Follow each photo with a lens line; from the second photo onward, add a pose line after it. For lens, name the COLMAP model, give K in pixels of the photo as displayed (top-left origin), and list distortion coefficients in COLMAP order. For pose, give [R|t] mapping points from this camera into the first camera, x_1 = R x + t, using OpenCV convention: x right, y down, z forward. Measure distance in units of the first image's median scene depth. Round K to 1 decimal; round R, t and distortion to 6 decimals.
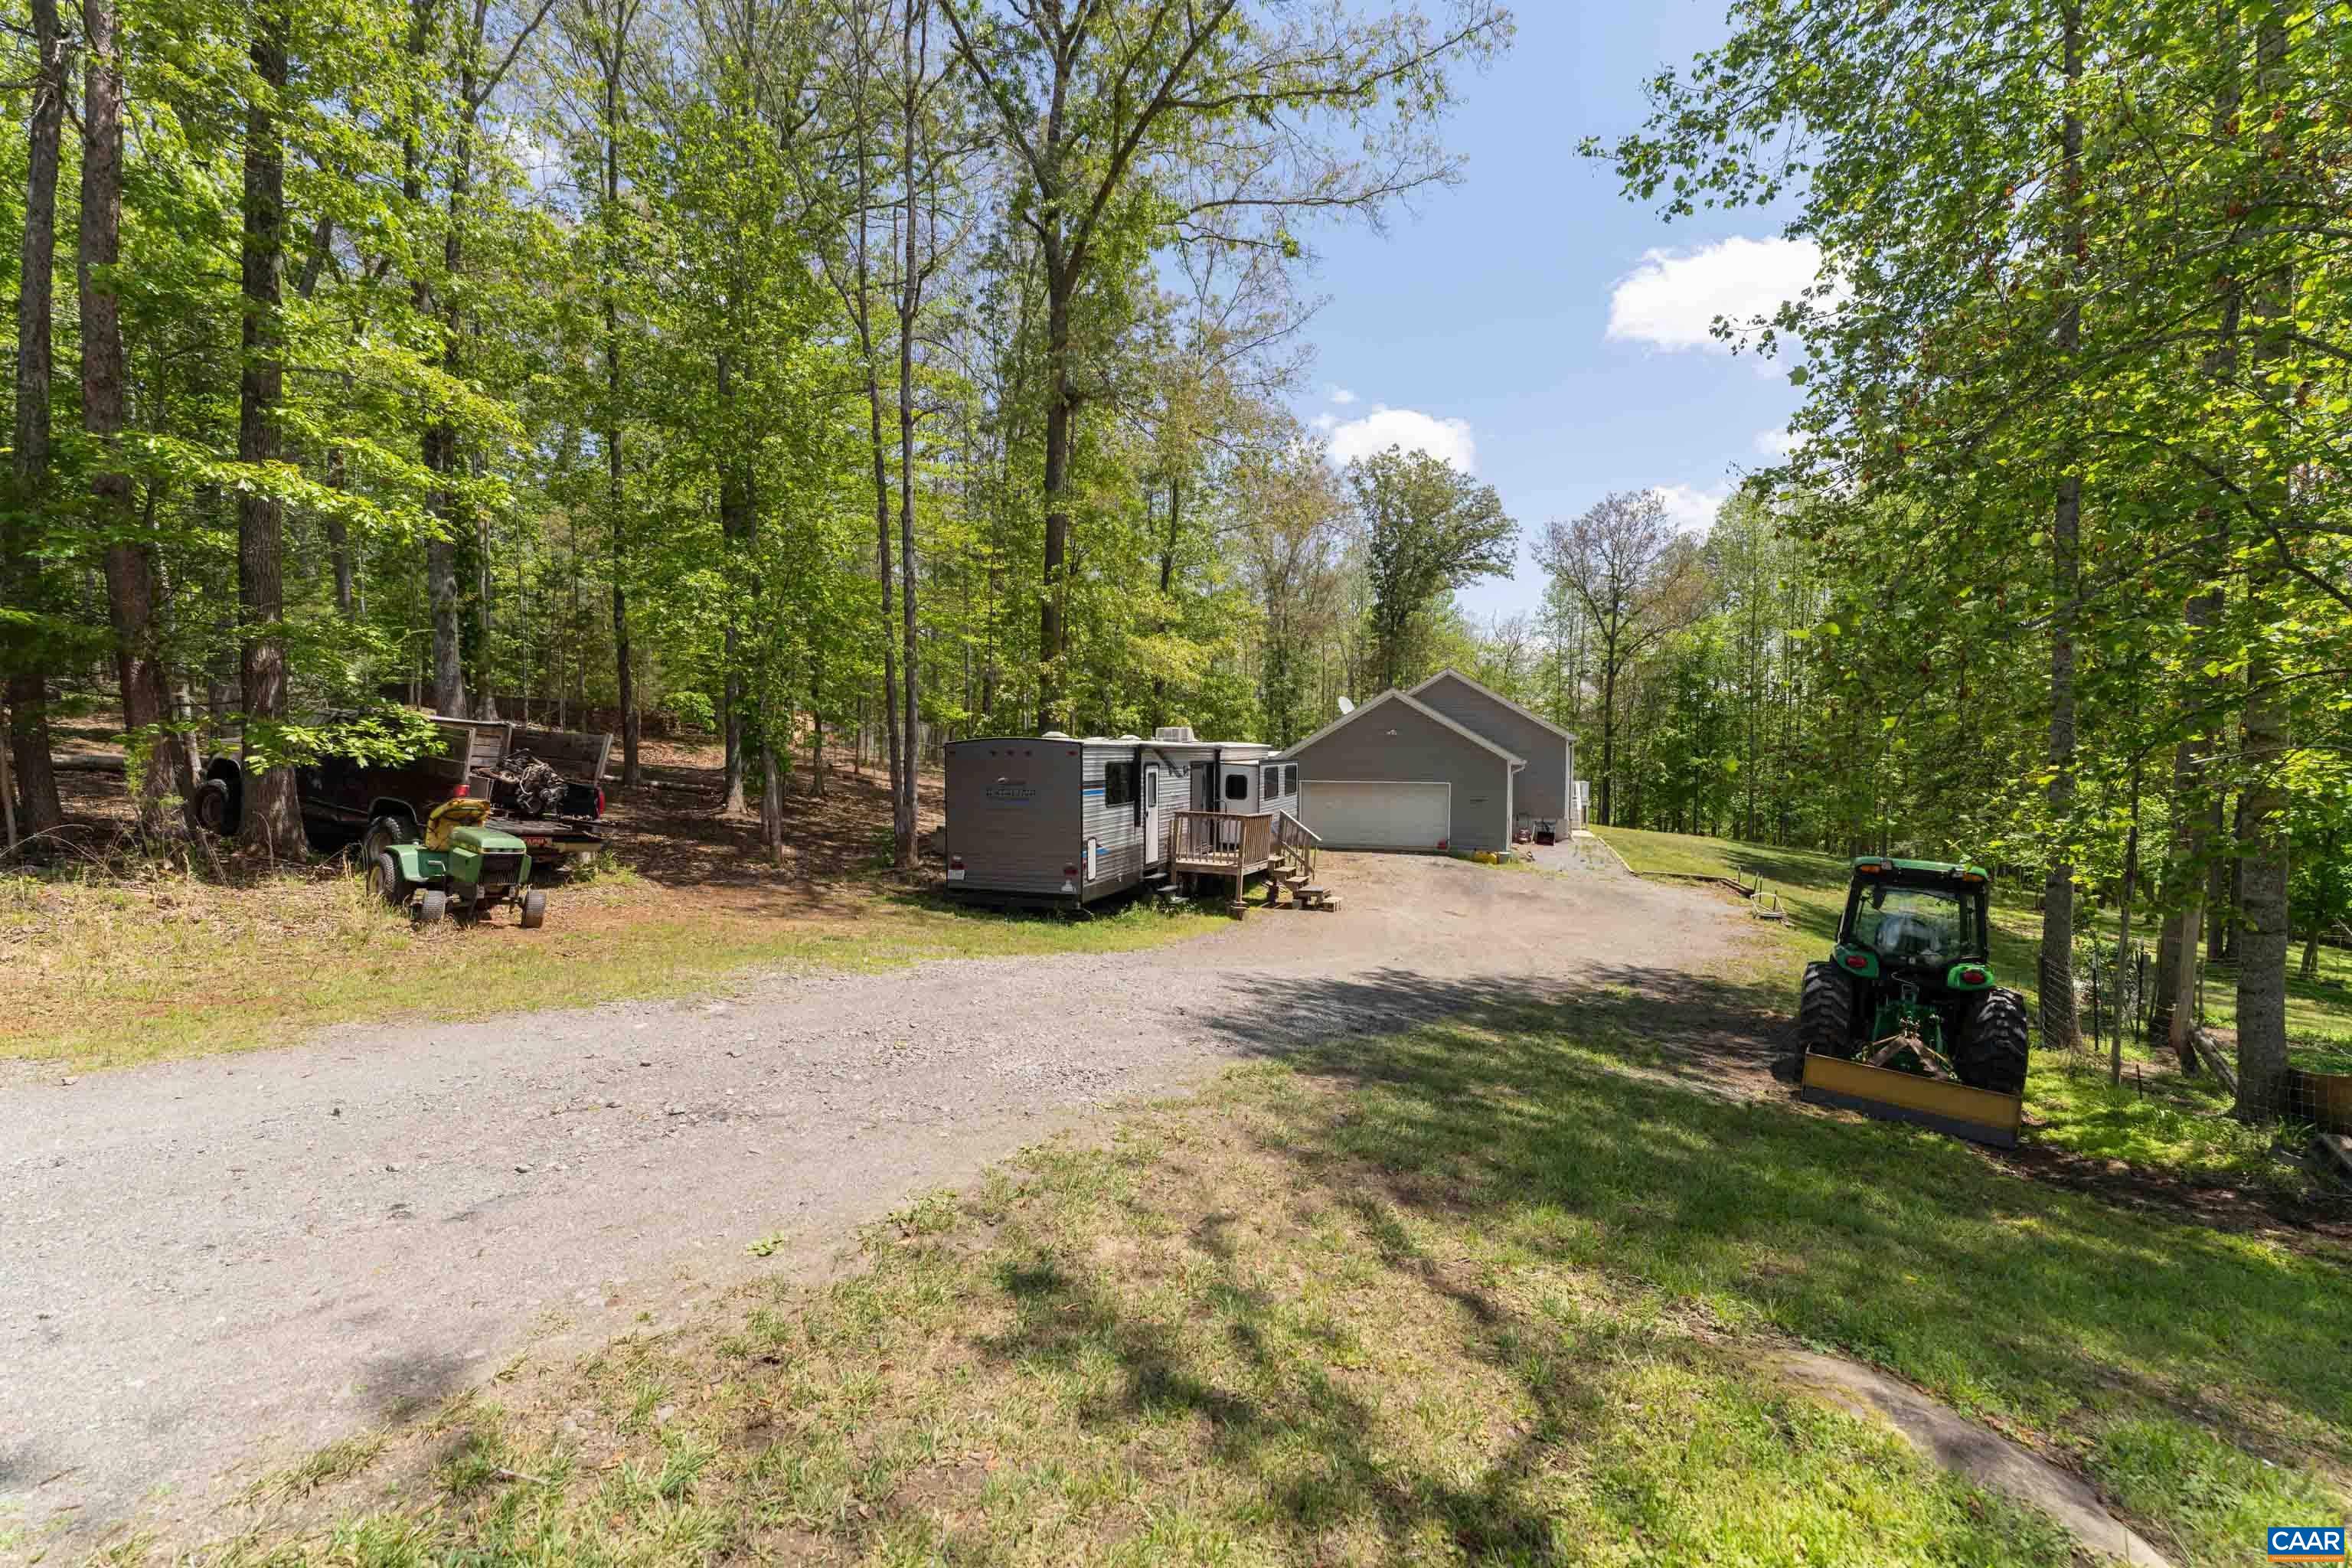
lens RADIAL K [[950.0, 0, 1182.2], [0, 950.0, 755.4], [0, 0, 1]] dist [-0.003431, -0.000168]
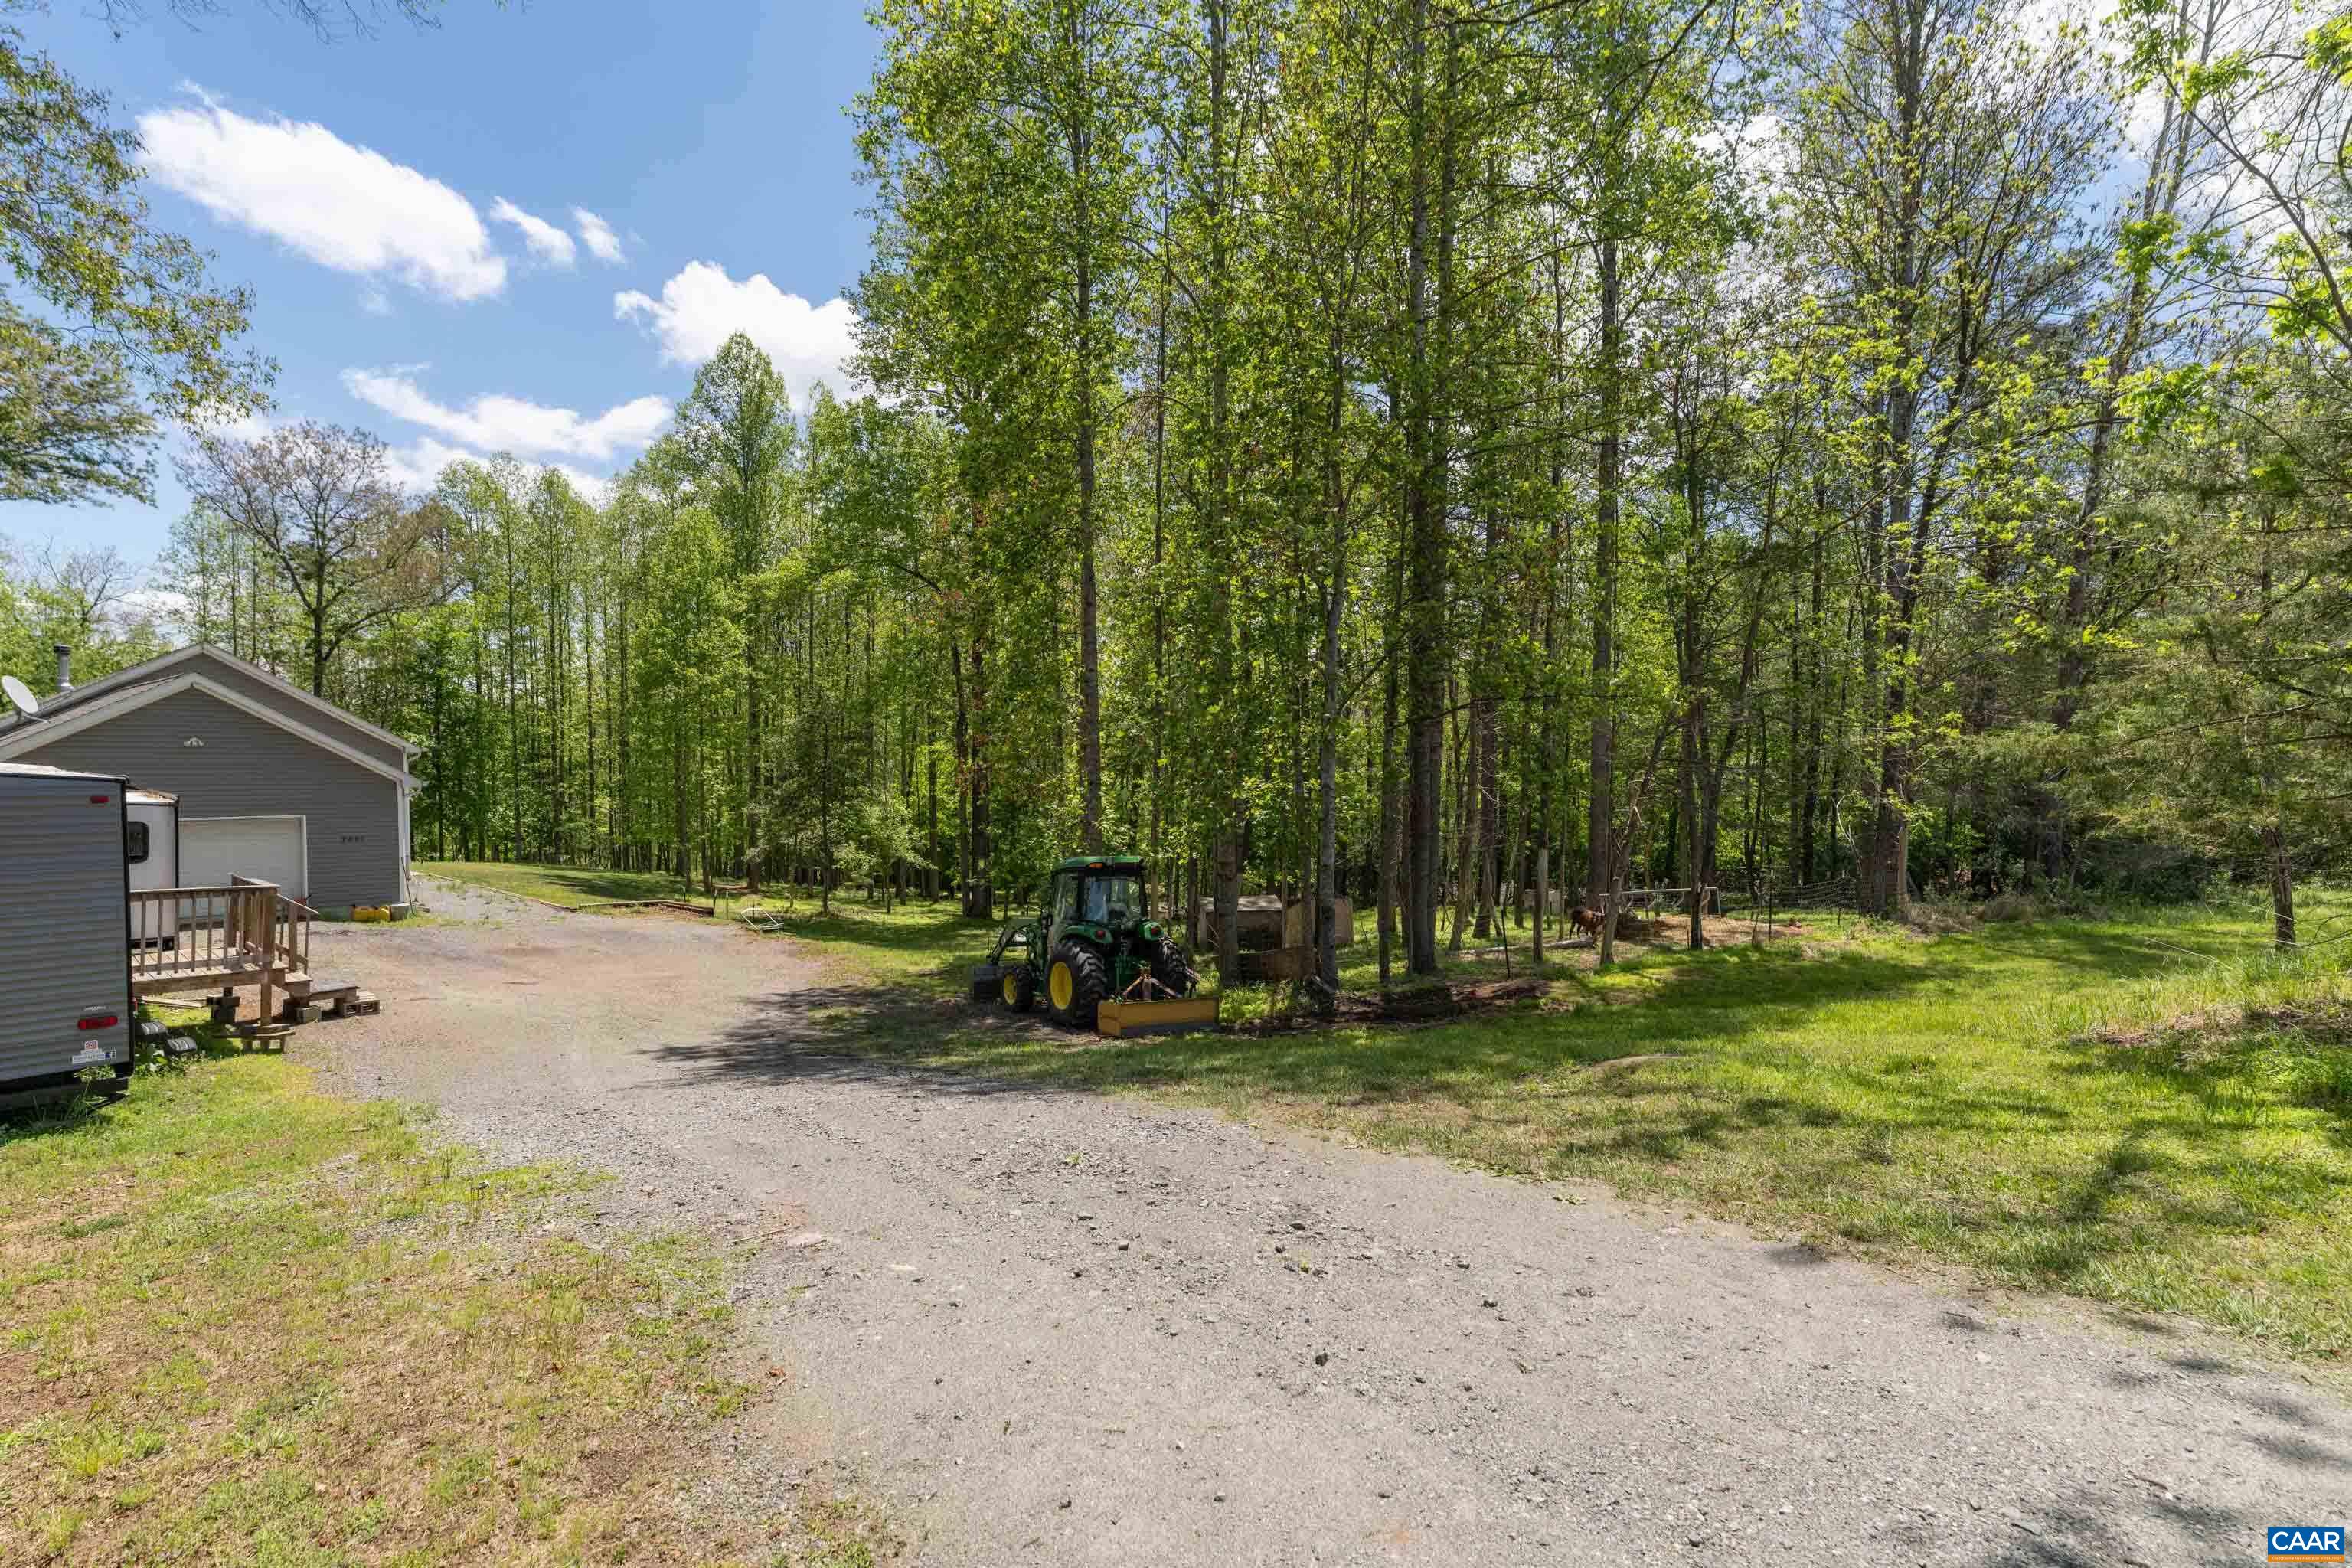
lens RADIAL K [[1084.2, 0, 1176.0], [0, 1084.2, 784.0], [0, 0, 1]] dist [-0.001044, -0.000186]
pose [[0.356226, -0.024704, 0.934073, -0.114246], [0.002924, 0.999675, 0.025324, -0.006685], [-0.934395, -0.006290, 0.356183, 0.053566]]
